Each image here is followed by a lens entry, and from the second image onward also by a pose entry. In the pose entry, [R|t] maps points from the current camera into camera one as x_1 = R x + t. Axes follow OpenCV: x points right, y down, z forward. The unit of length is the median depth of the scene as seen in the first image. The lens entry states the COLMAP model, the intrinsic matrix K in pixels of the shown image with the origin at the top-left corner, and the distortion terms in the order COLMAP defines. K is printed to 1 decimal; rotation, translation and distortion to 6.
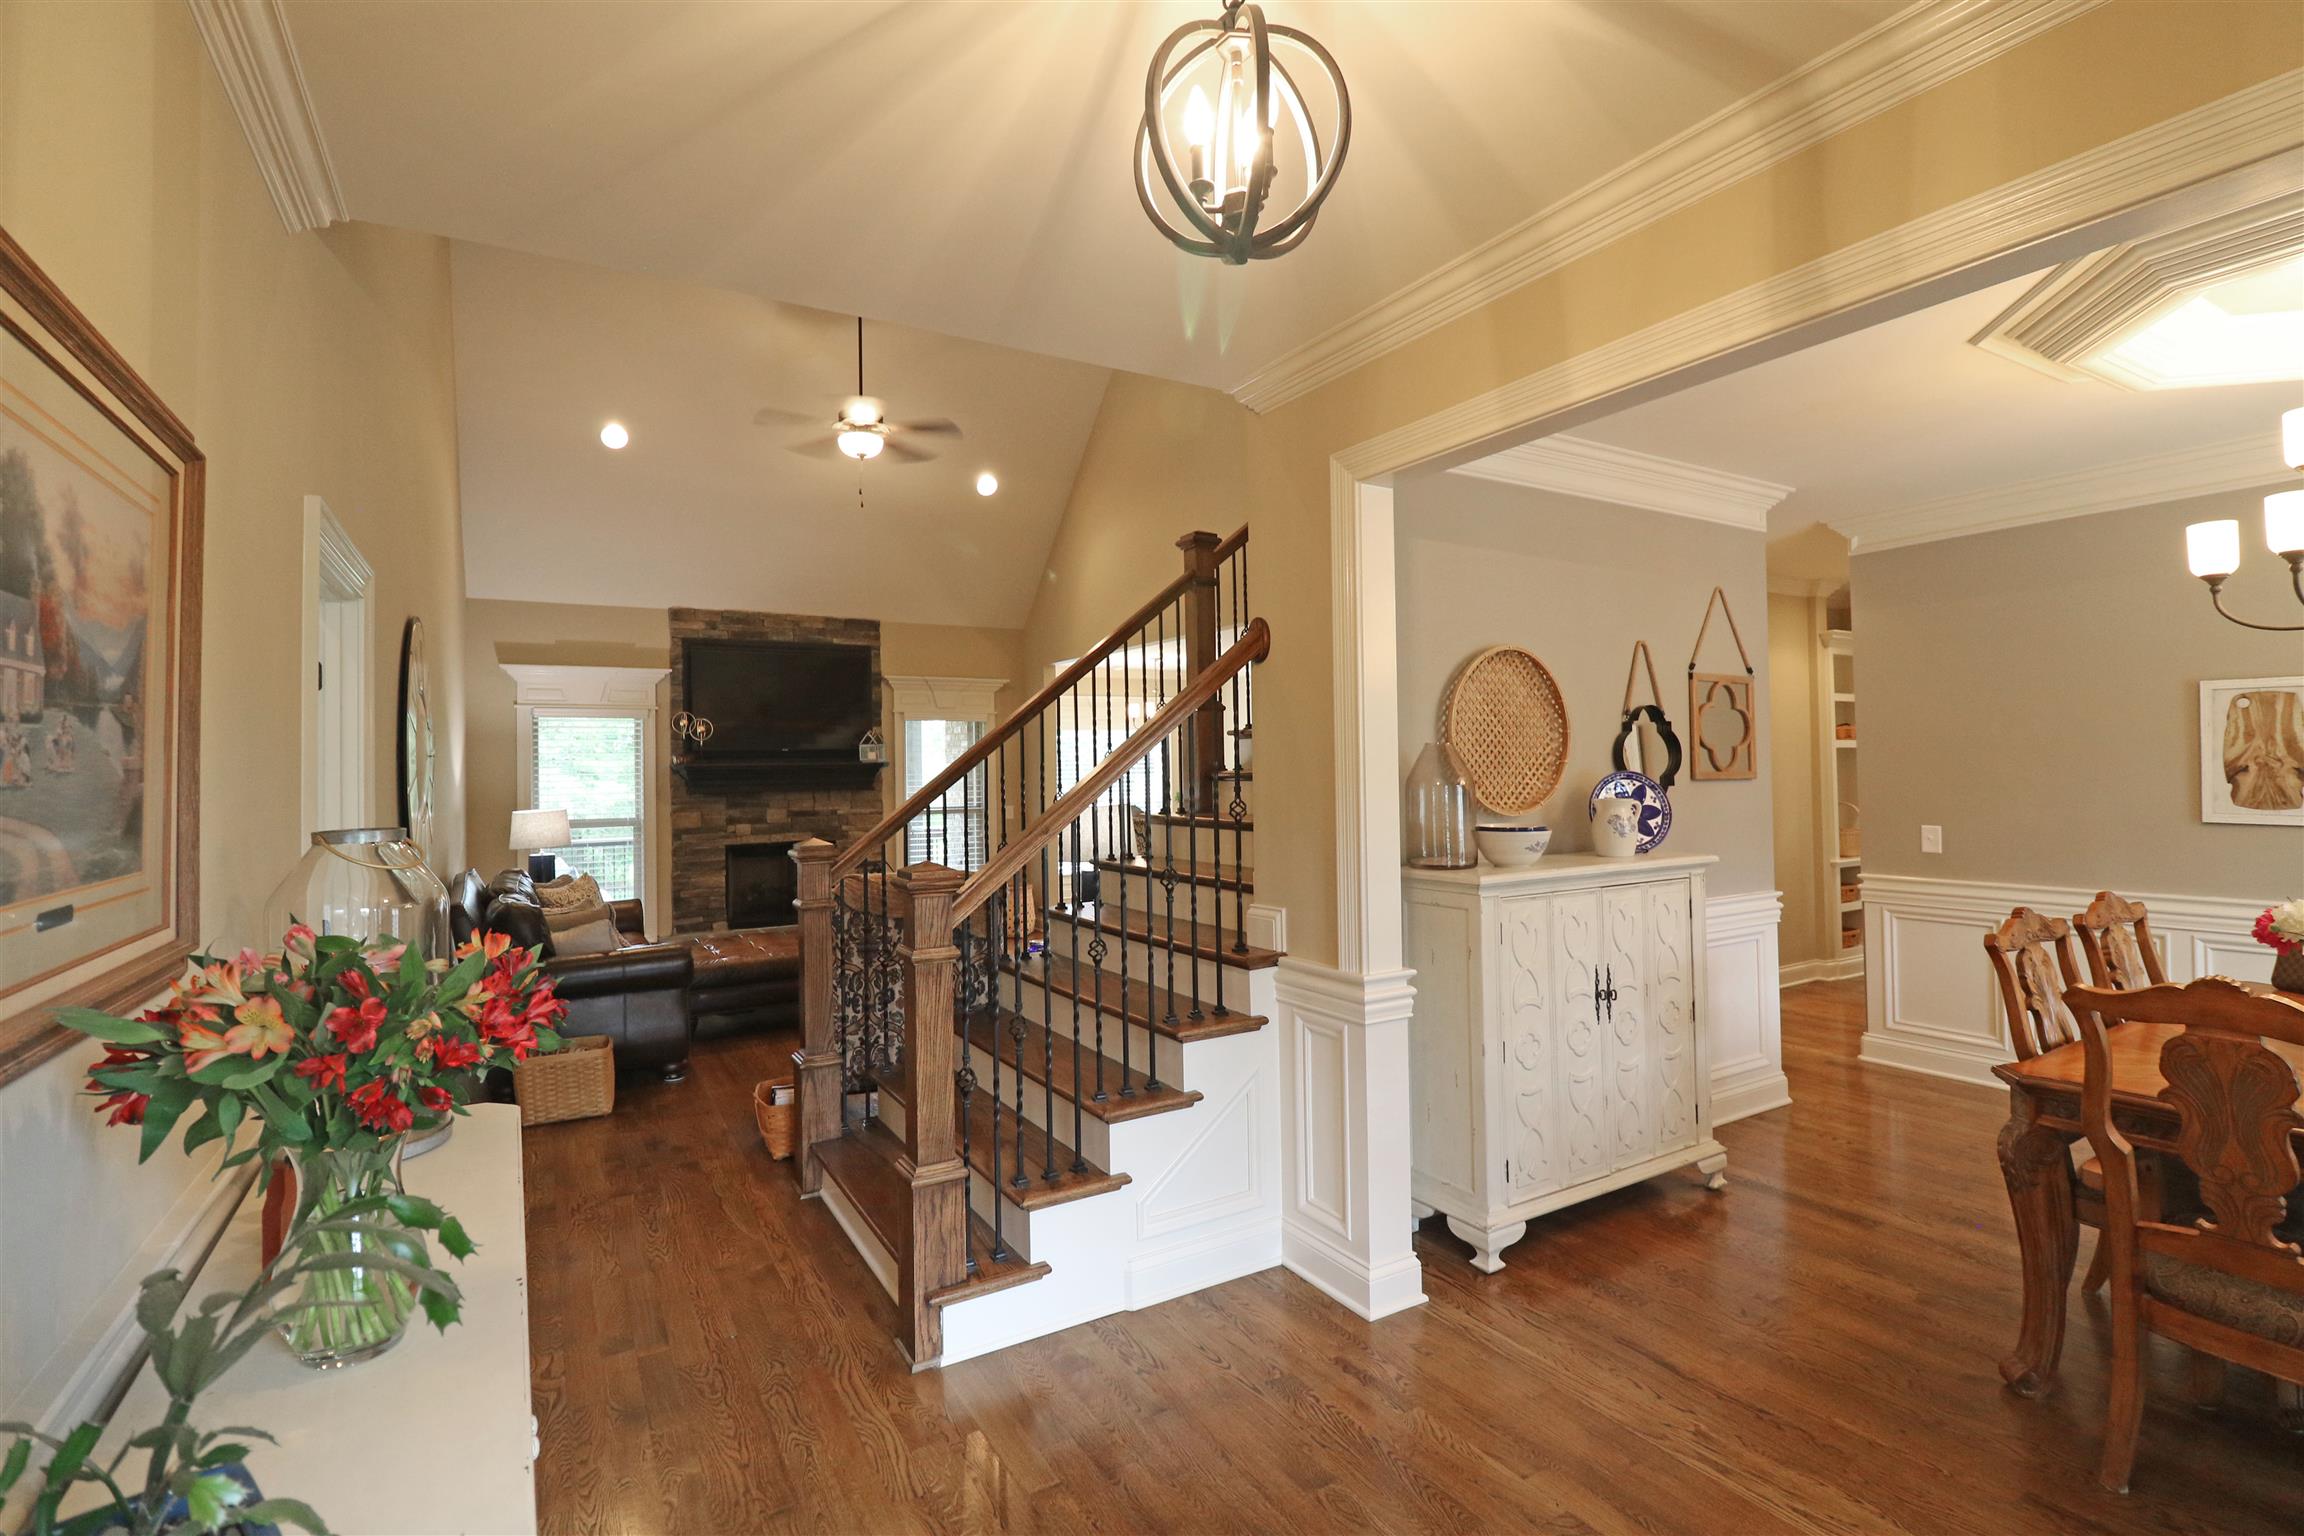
lens RADIAL K [[1067.4, 0, 1156.0], [0, 1067.4, 763.6], [0, 0, 1]] dist [-0.004692, -0.011084]
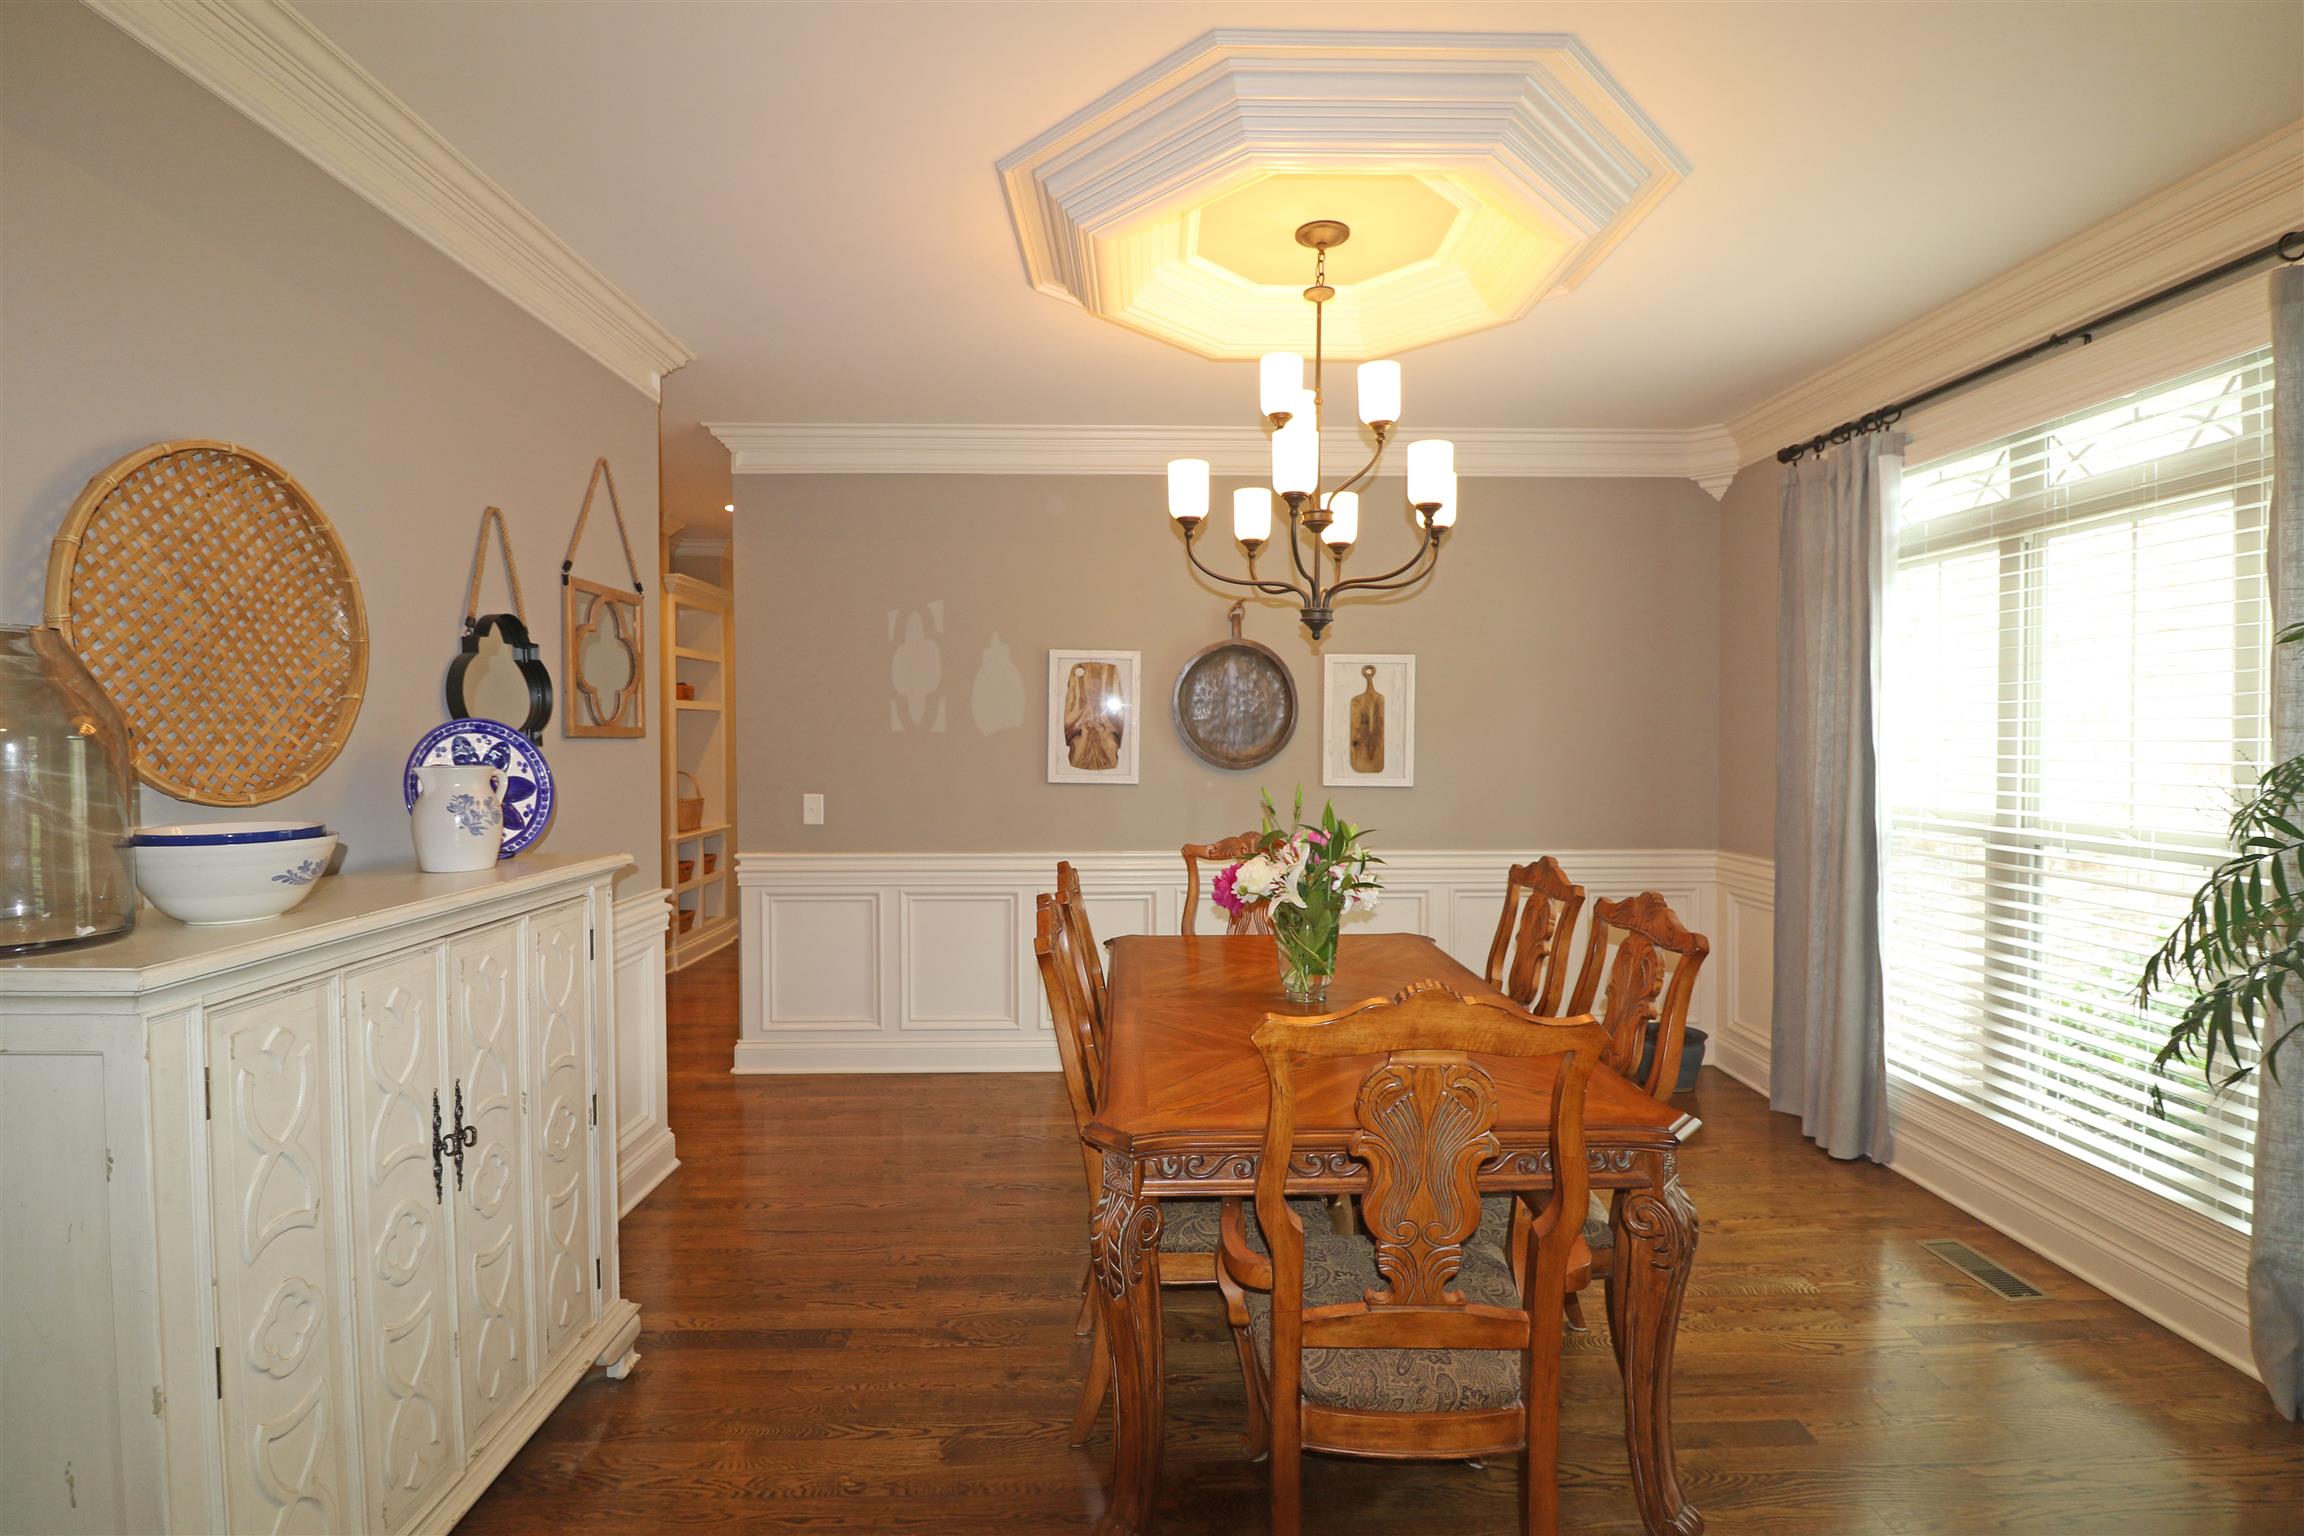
lens RADIAL K [[1067.4, 0, 1165.6], [0, 1067.4, 745.2], [0, 0, 1]] dist [-0.004692, -0.011084]
pose [[0.488976, 0.005111, 0.872282, 0.120360], [-0.012879, 0.999916, 0.001360, 0.015520], [-0.872202, -0.011899, 0.489001, 0.385580]]
